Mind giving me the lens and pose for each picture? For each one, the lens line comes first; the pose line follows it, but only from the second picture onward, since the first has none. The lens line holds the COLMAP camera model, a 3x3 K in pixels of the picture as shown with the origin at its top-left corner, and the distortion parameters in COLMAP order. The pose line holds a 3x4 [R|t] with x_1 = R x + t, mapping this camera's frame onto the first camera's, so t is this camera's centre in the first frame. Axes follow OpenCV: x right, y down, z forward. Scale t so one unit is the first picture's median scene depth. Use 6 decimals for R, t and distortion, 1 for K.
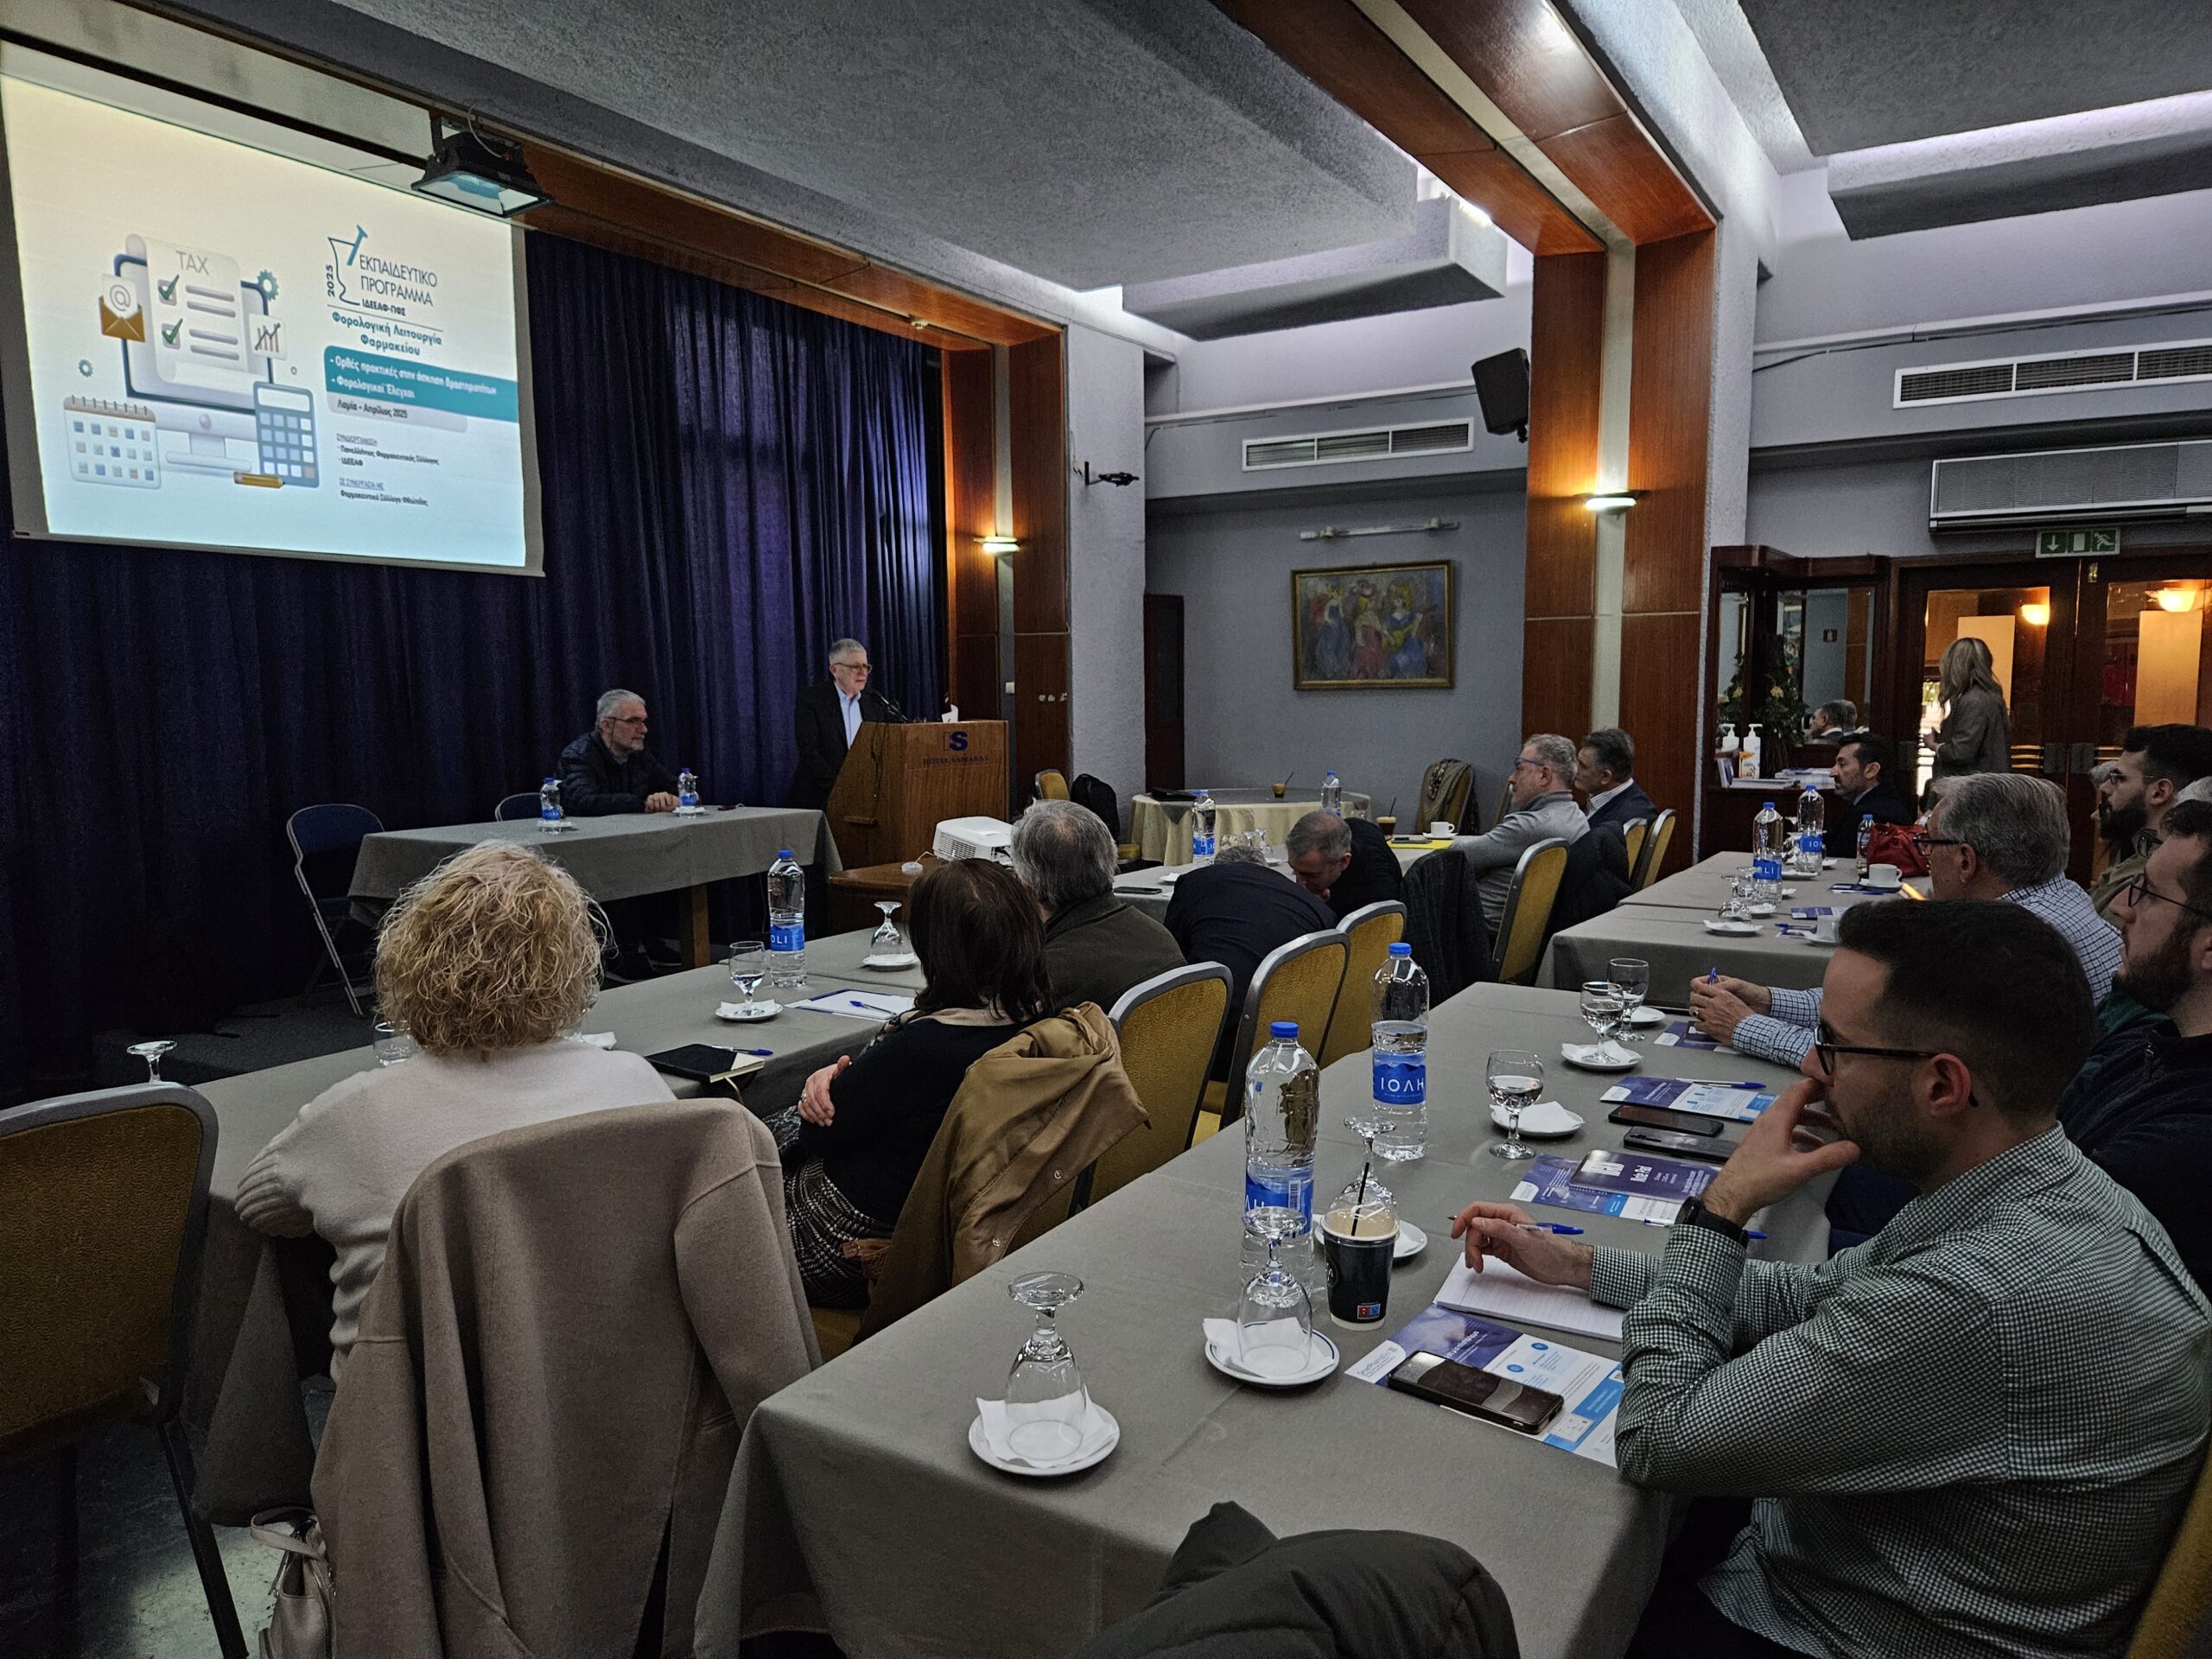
lens RADIAL K [[1485.0, 0, 1105.4], [0, 1485.0, 833.7], [0, 0, 1]] dist [0.082190, -0.071747]
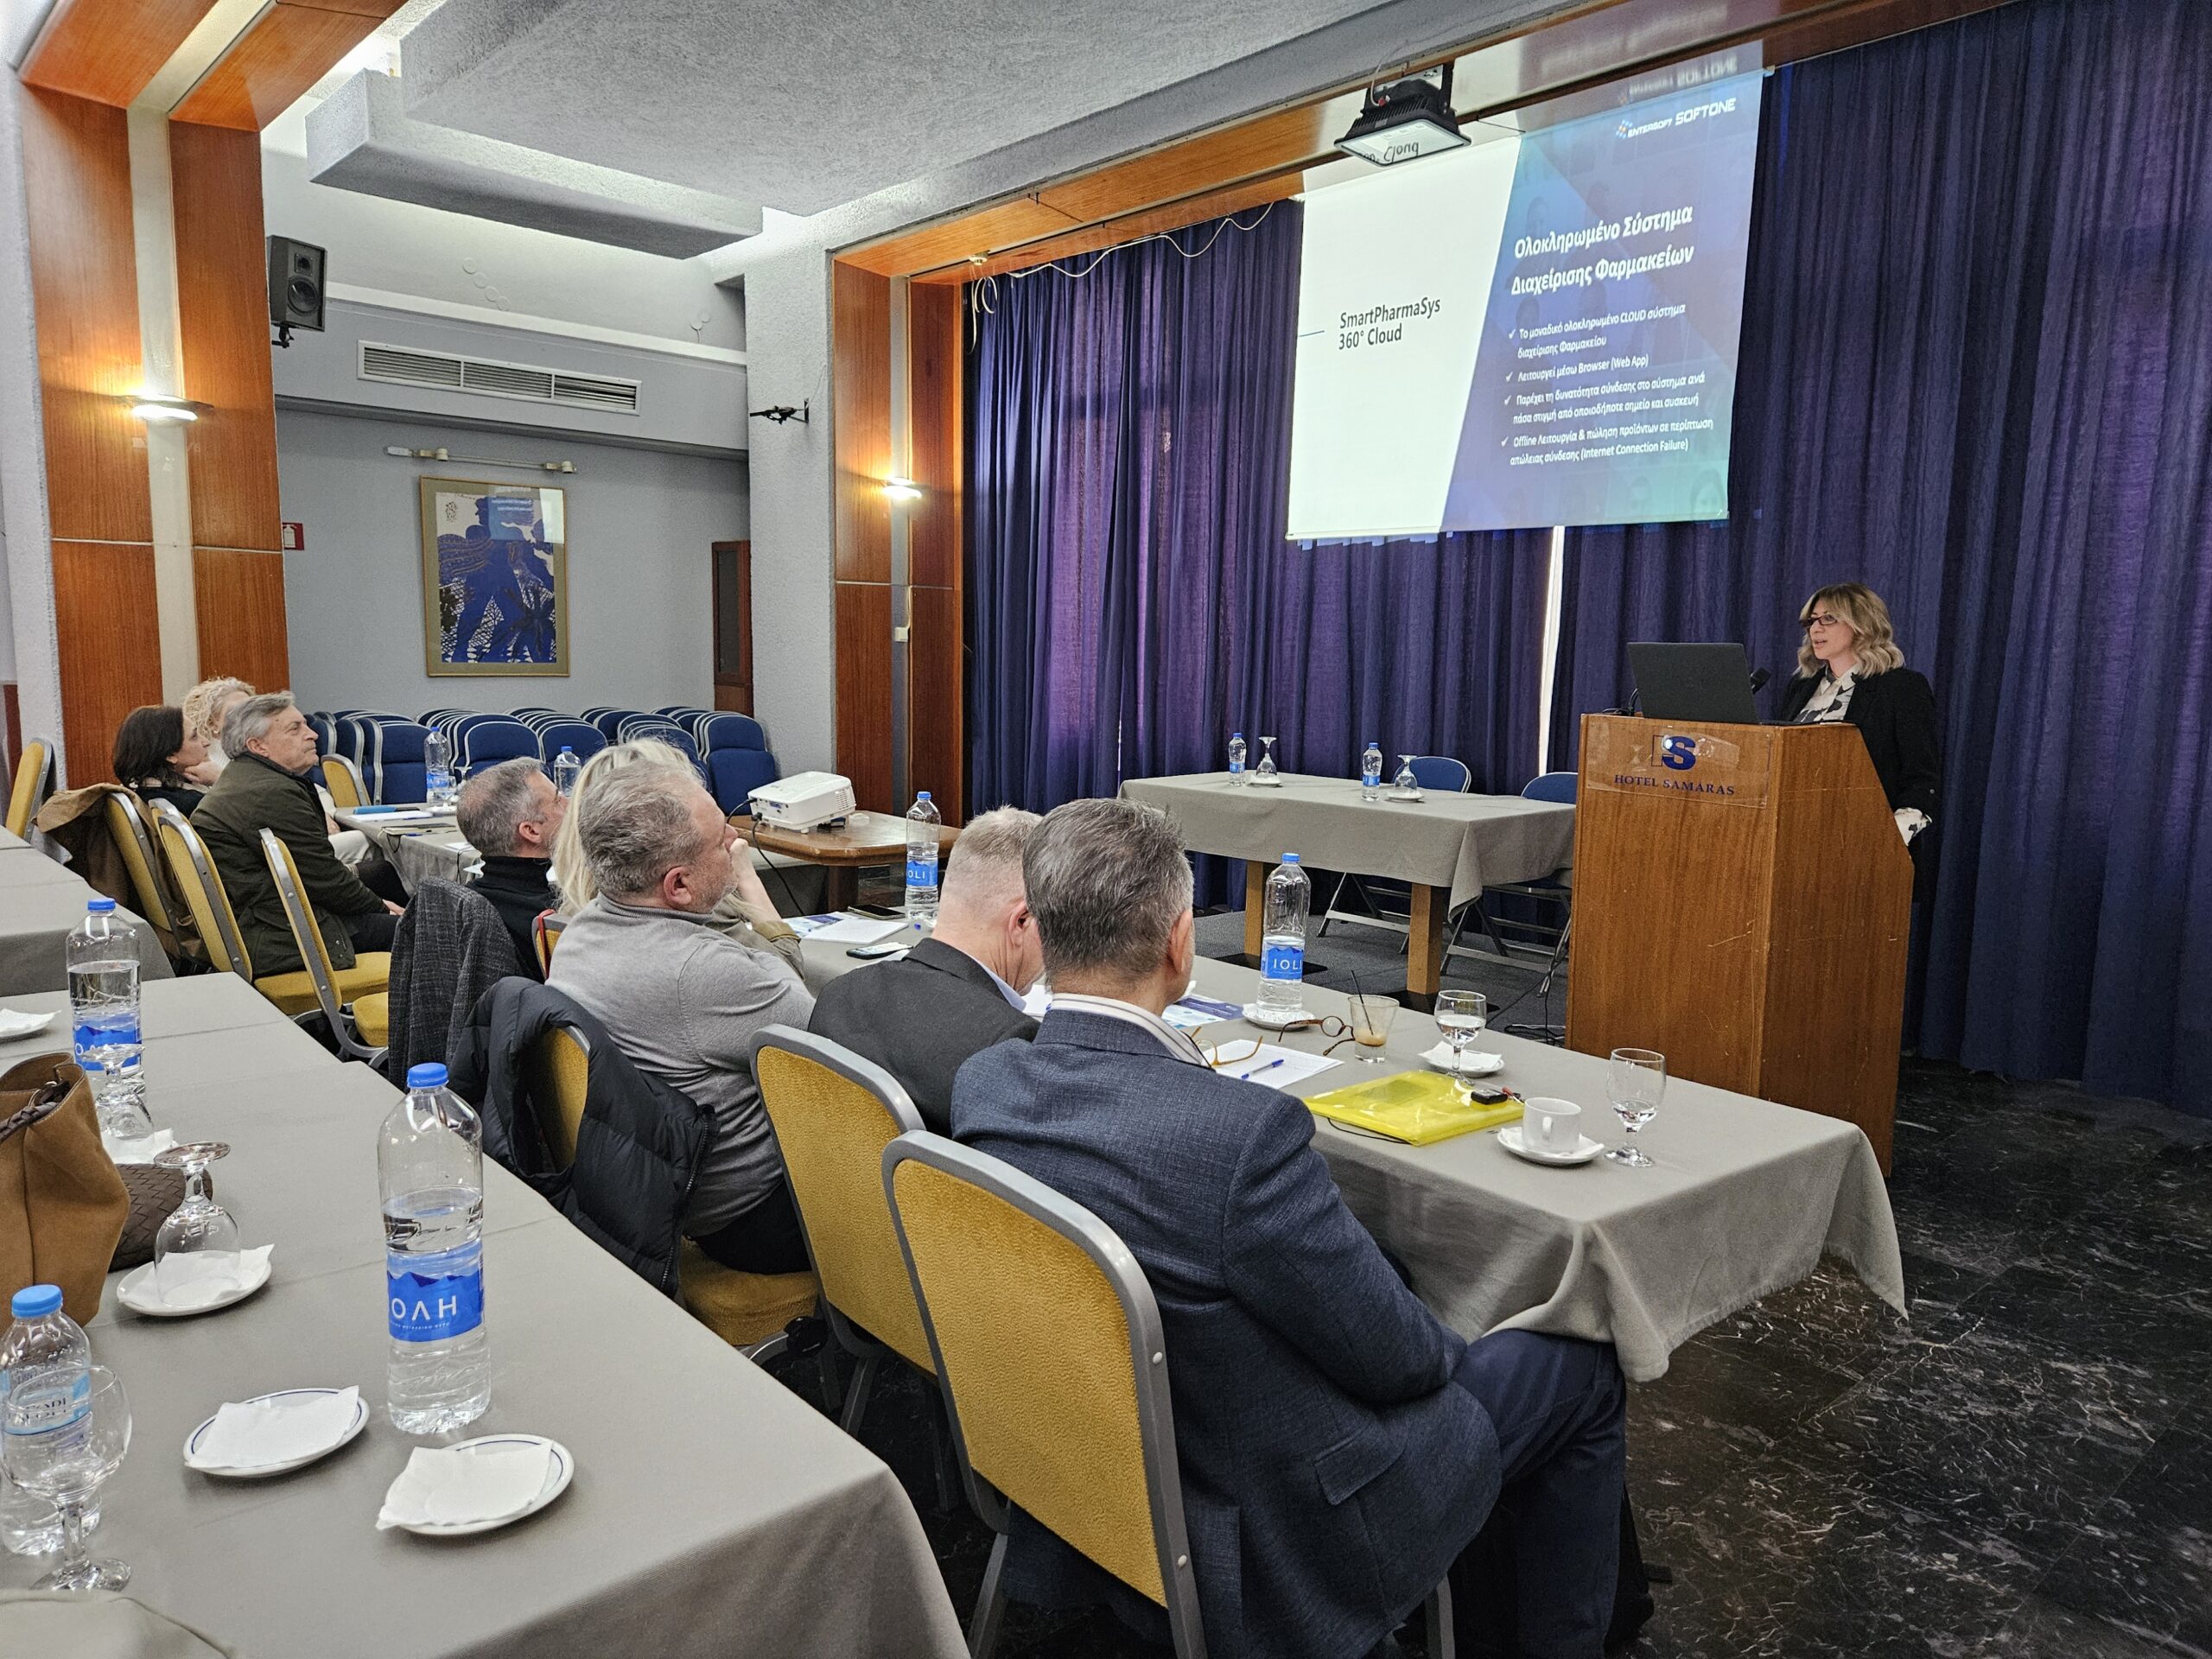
lens RADIAL K [[1466.3, 0, 1114.1], [0, 1466.3, 840.2], [0, 0, 1]] dist [0.082551, -0.069401]
pose [[-0.264794, 0.132091, -0.955215, 0.555266], [-0.118470, 0.978613, 0.168168, -0.107876], [0.957000, 0.157695, -0.243482, 1.008410]]
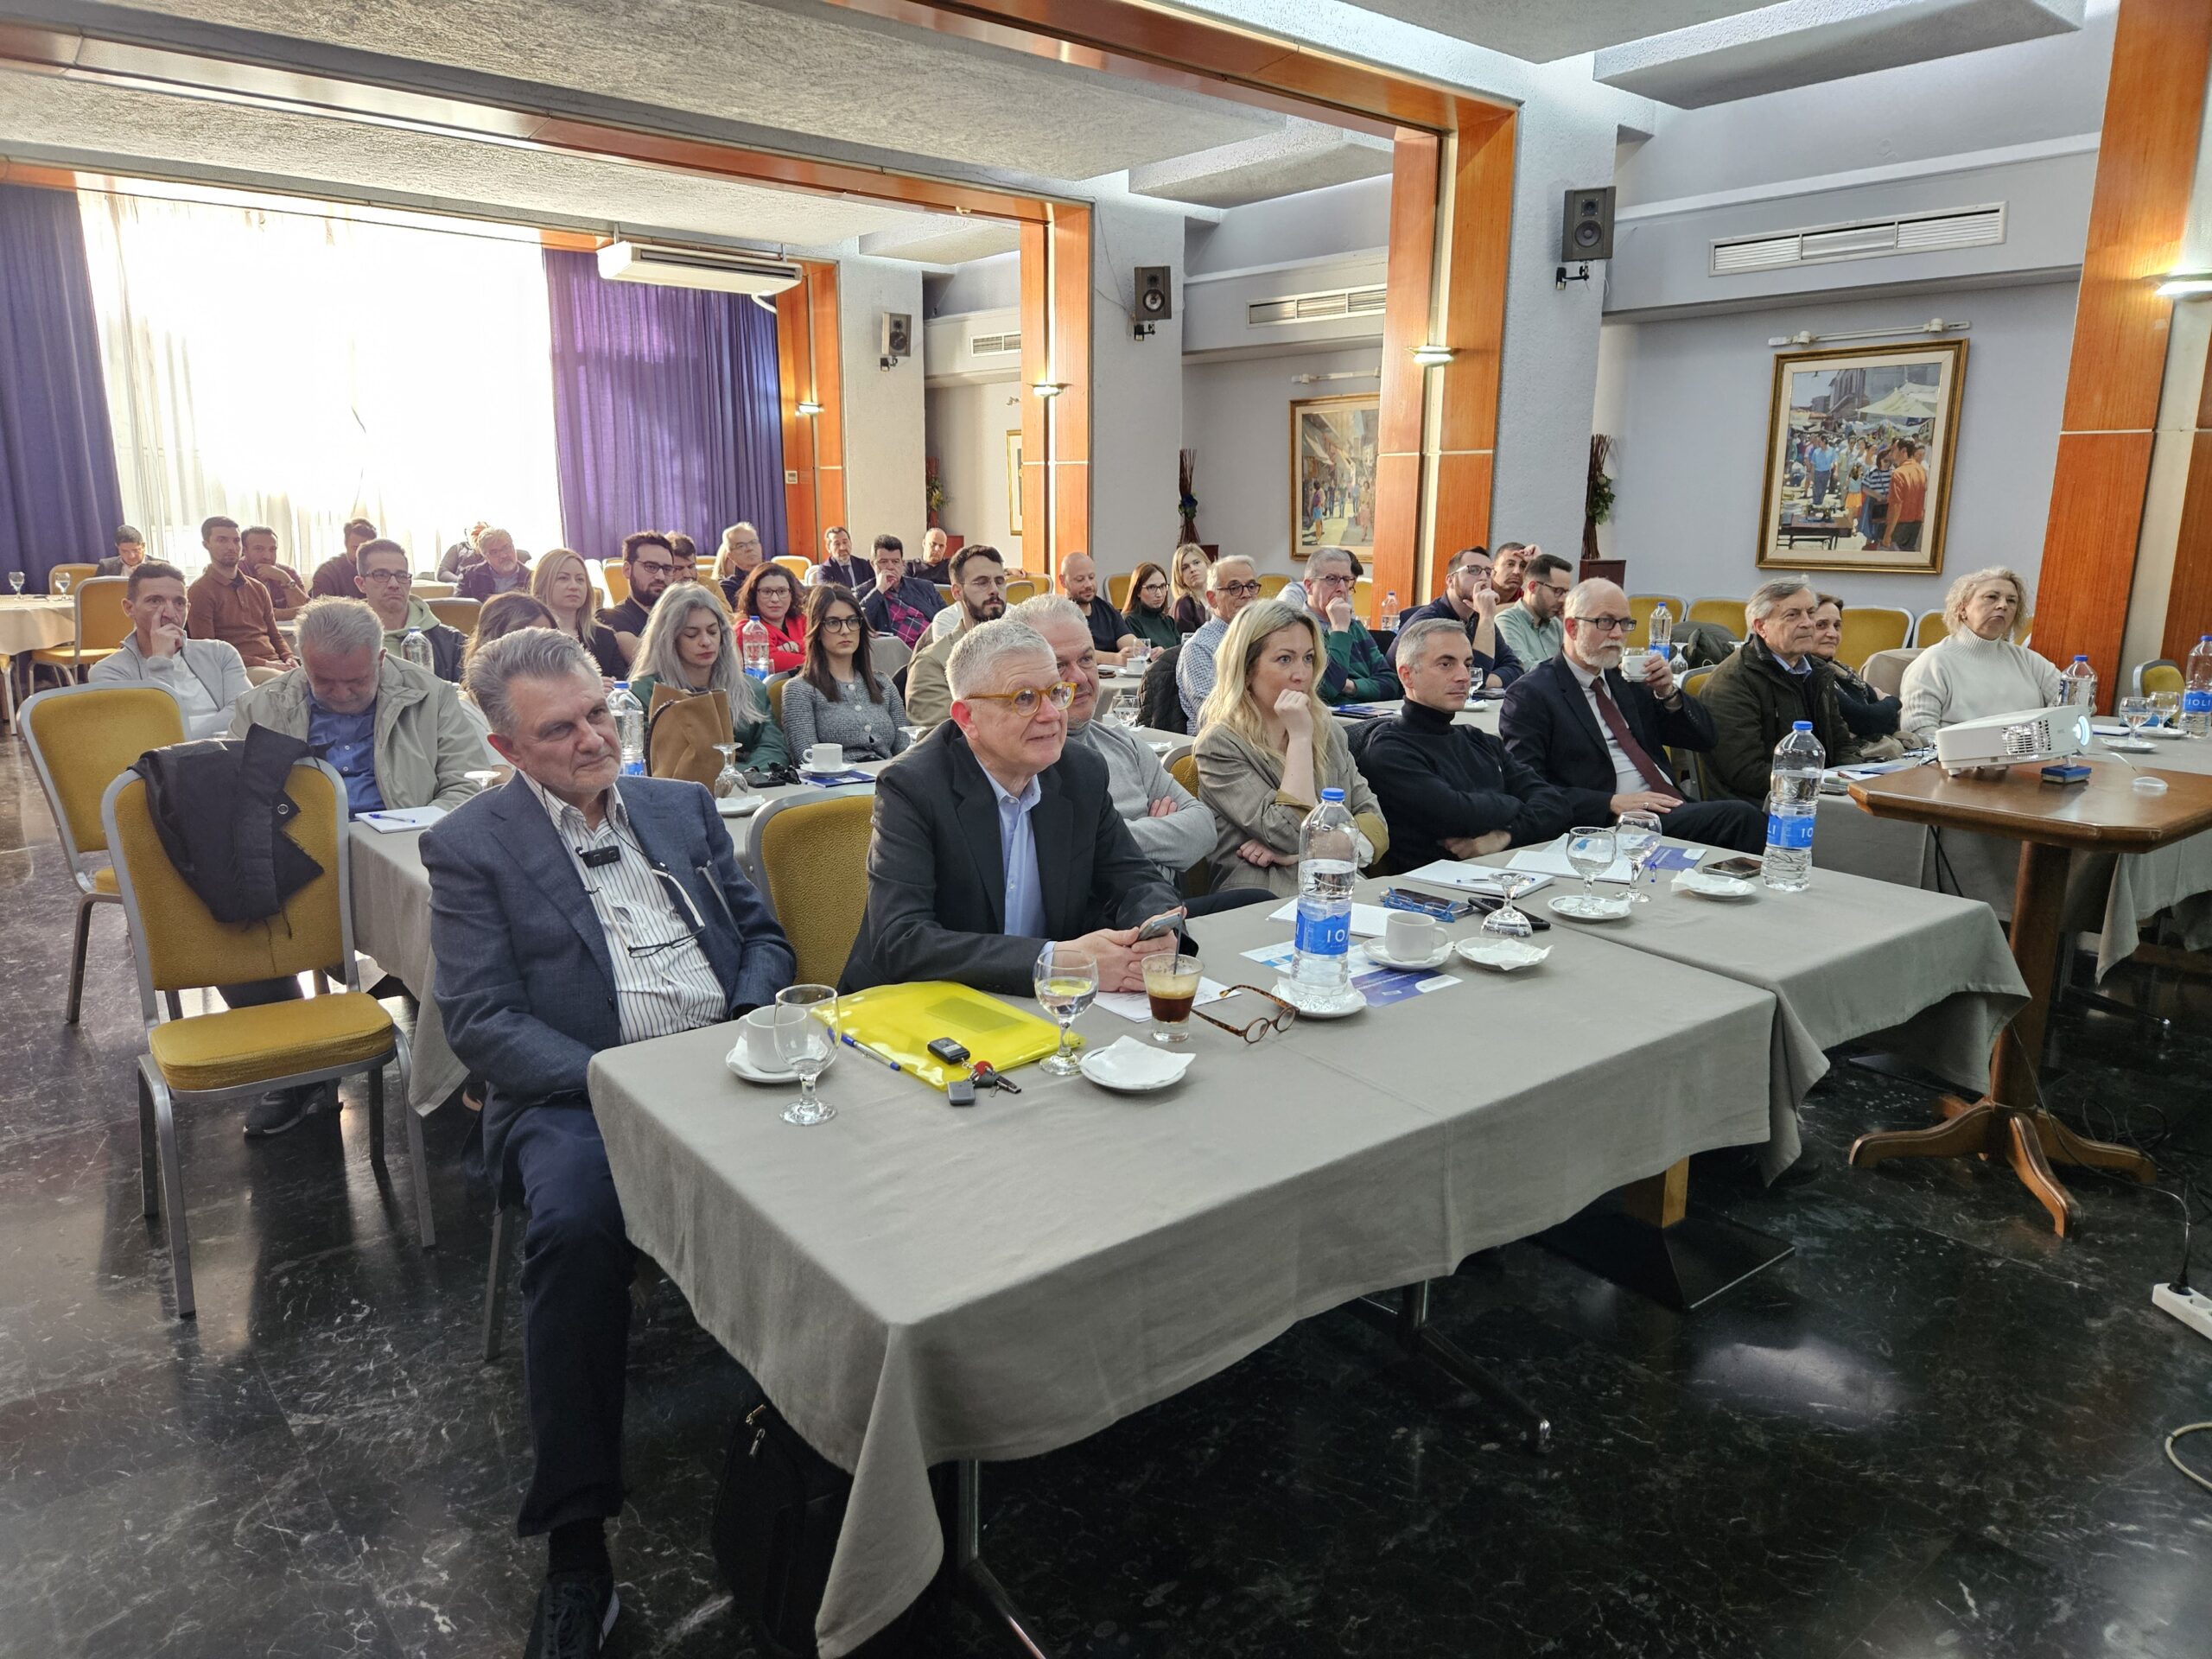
lens RADIAL K [[1485.0, 0, 1105.4], [0, 1485.0, 833.7], [0, 0, 1]] dist [0.082190, -0.071747]
pose [[-0.951829, -0.063884, 0.299899, 0.078997], [0.032291, 0.951733, 0.305223, -0.129550], [-0.304923, 0.300205, -0.903825, 1.266427]]
